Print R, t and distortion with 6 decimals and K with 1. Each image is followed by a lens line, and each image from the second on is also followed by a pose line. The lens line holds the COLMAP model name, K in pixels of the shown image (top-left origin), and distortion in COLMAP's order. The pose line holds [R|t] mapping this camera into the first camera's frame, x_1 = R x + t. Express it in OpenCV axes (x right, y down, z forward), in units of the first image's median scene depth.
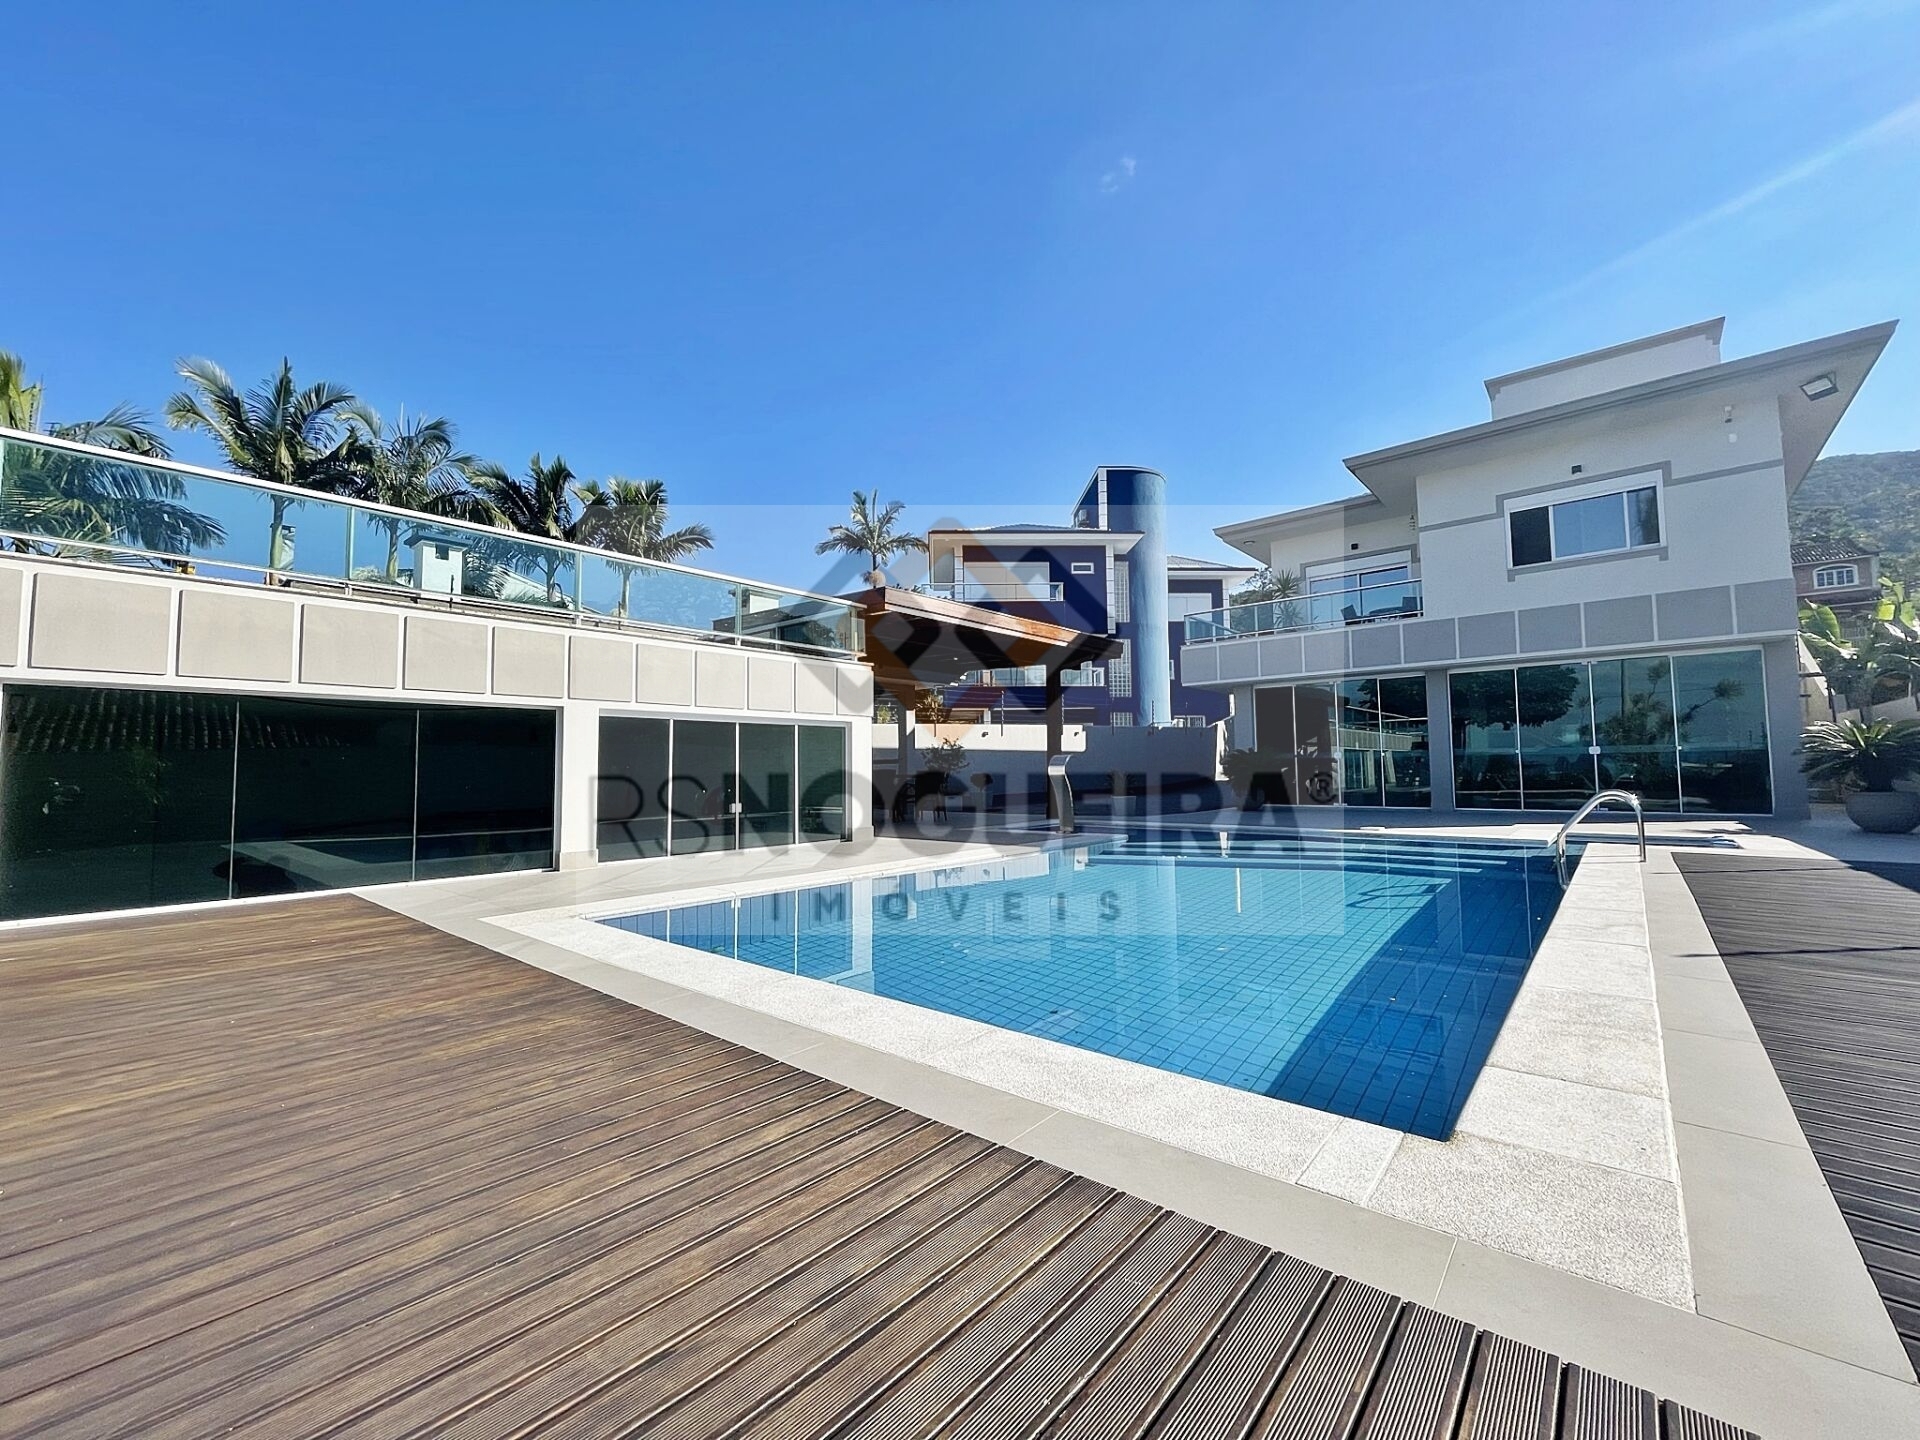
lens RADIAL K [[780.1, 0, 960.0], [0, 780.1, 720.0], [0, 0, 1]] dist [0.000338, 0.000034]
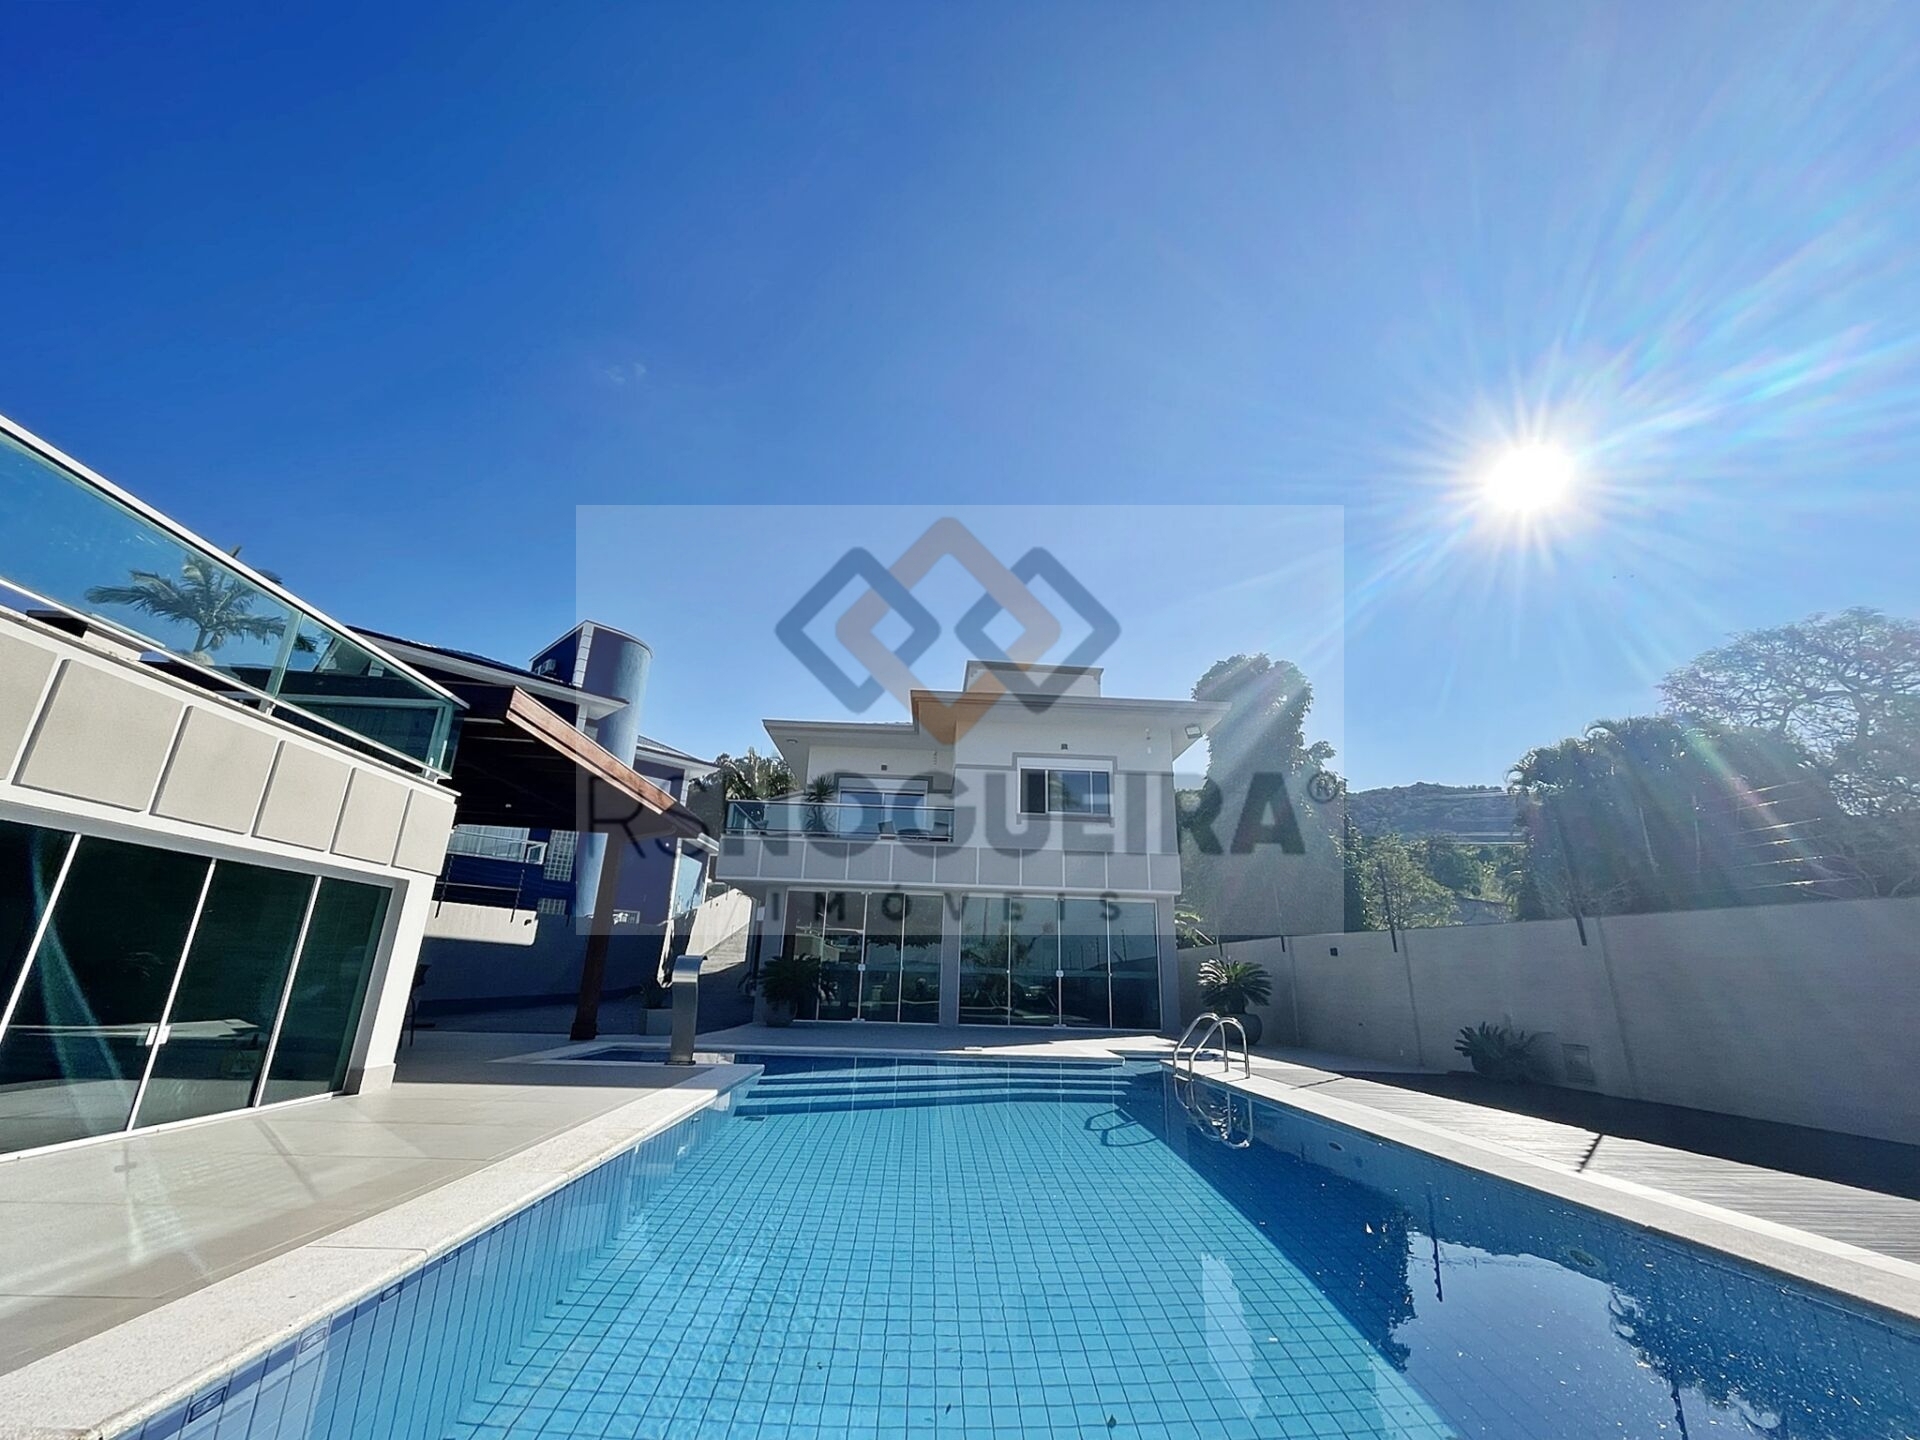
lens RADIAL K [[784.1, 0, 960.0], [0, 784.1, 720.0], [0, 0, 1]] dist [-0.001922, -0.000203]
pose [[0.721696, 0.249045, 0.645858, -0.181746], [-0.081592, 0.957138, -0.277903, 0.012346], [-0.687385, 0.147865, 0.711082, 0.179776]]
